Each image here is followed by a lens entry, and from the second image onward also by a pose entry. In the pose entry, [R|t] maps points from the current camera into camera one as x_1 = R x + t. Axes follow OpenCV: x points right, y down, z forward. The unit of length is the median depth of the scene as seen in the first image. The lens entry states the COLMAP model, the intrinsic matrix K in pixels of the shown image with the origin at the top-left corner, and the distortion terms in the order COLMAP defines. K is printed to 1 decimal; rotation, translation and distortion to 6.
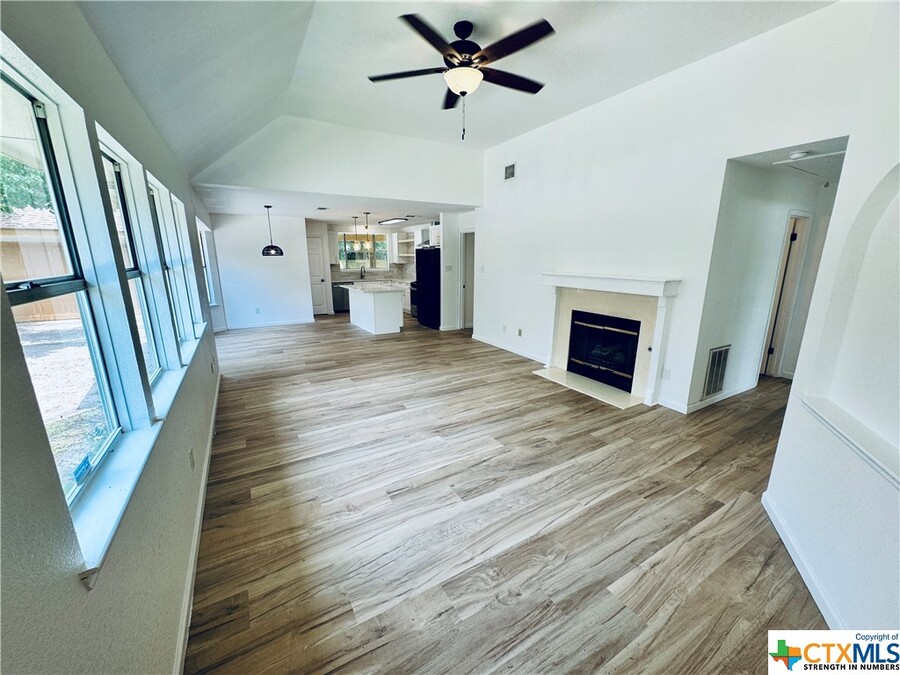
lens RADIAL K [[358.5, 0, 452.2], [0, 358.5, 343.8], [0, 0, 1]] dist [-0.002263, 0.000315]
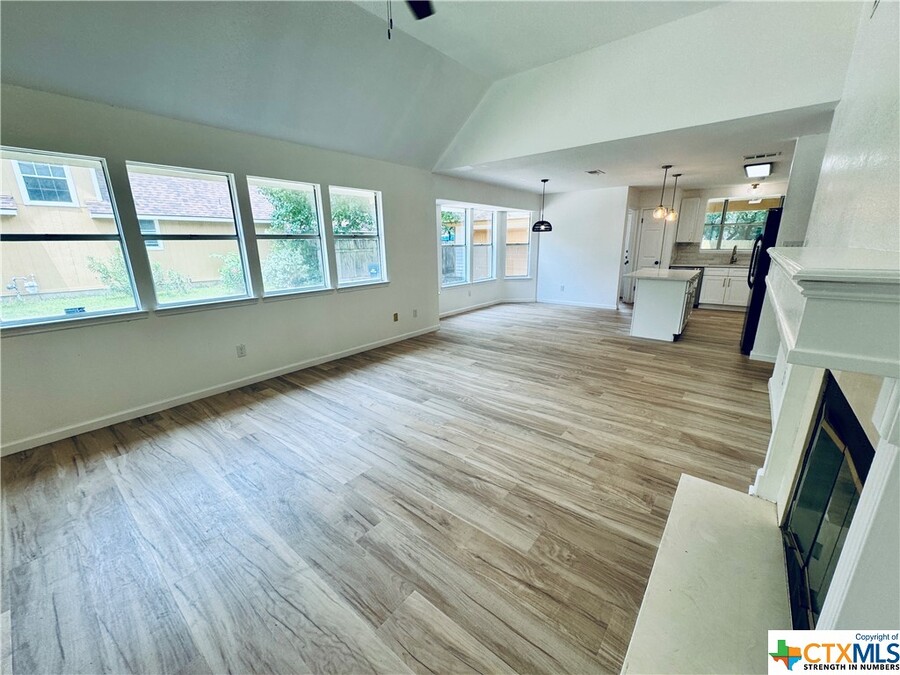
lens RADIAL K [[358.5, 0, 446.0], [0, 358.5, 342.2], [0, 0, 1]] dist [-0.002263, 0.000315]
pose [[0.341720, 0.245877, -0.907068, 0.534392], [-0.209849, 0.960763, 0.181376, -0.107028], [0.916074, 0.128367, 0.379909, 0.594814]]
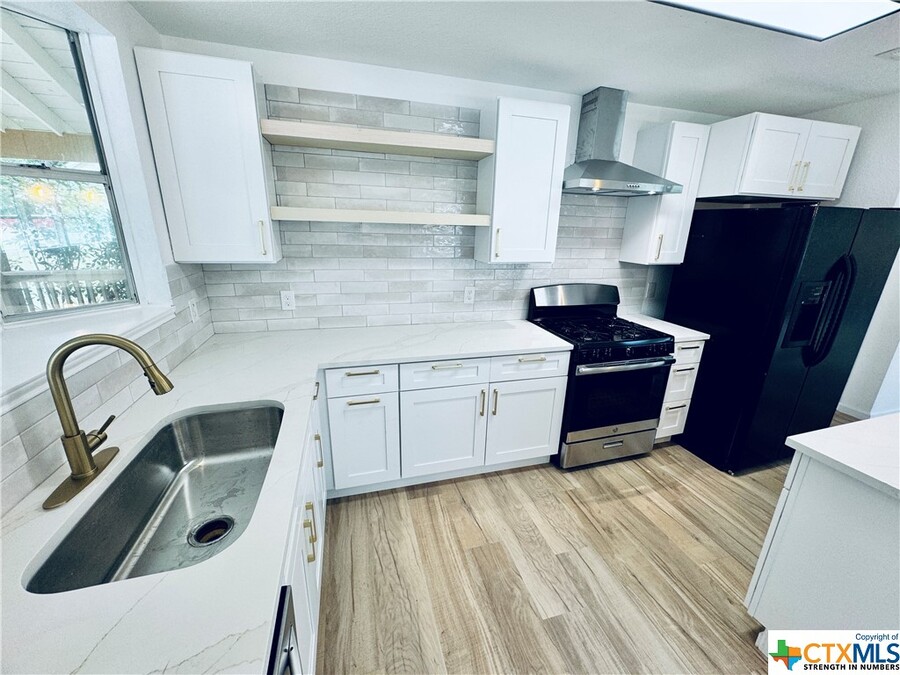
lens RADIAL K [[358.5, 0, 449.4], [0, 358.5, 336.0], [0, 0, 1]] dist [-0.002263, 0.000315]
pose [[0.250525, -0.278922, 0.927060, -0.714952], [0.206314, 0.950982, 0.230366, -0.511903], [-0.945871, 0.133553, 0.295790, 2.095889]]
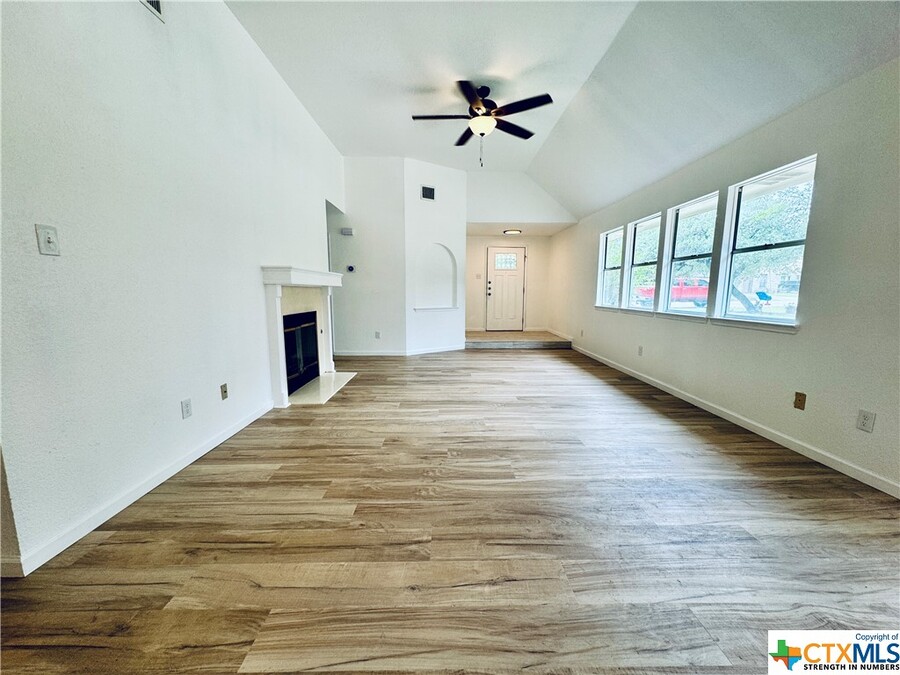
lens RADIAL K [[358.5, 0, 450.2], [0, 358.5, 340.6], [0, 0, 1]] dist [-0.002263, 0.000315]
pose [[-0.869386, -0.070611, 0.489063, -0.378432], [0.115994, 0.932919, 0.340892, -0.281944], [-0.480327, 0.353095, -0.802876, 1.552614]]
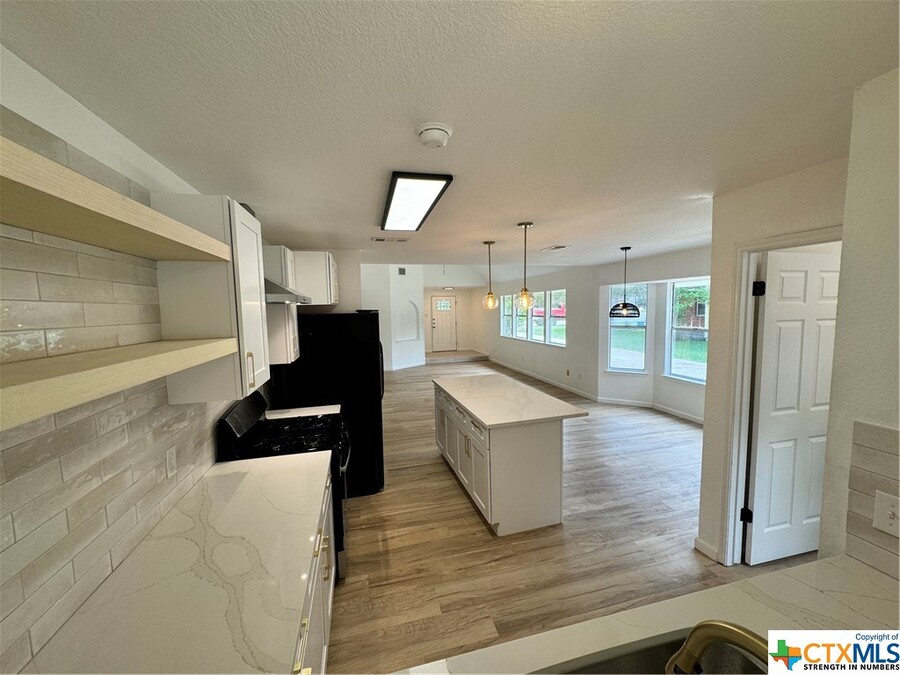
lens RADIAL K [[358.5, 0, 450.6], [0, 358.5, 338.9], [0, 0, 1]] dist [-0.002263, 0.000315]
pose [[-0.961587, -0.004121, 0.274468, -0.520999], [0.085331, 0.945861, 0.313155, -0.633797], [-0.260900, 0.324546, -0.909176, 2.427645]]
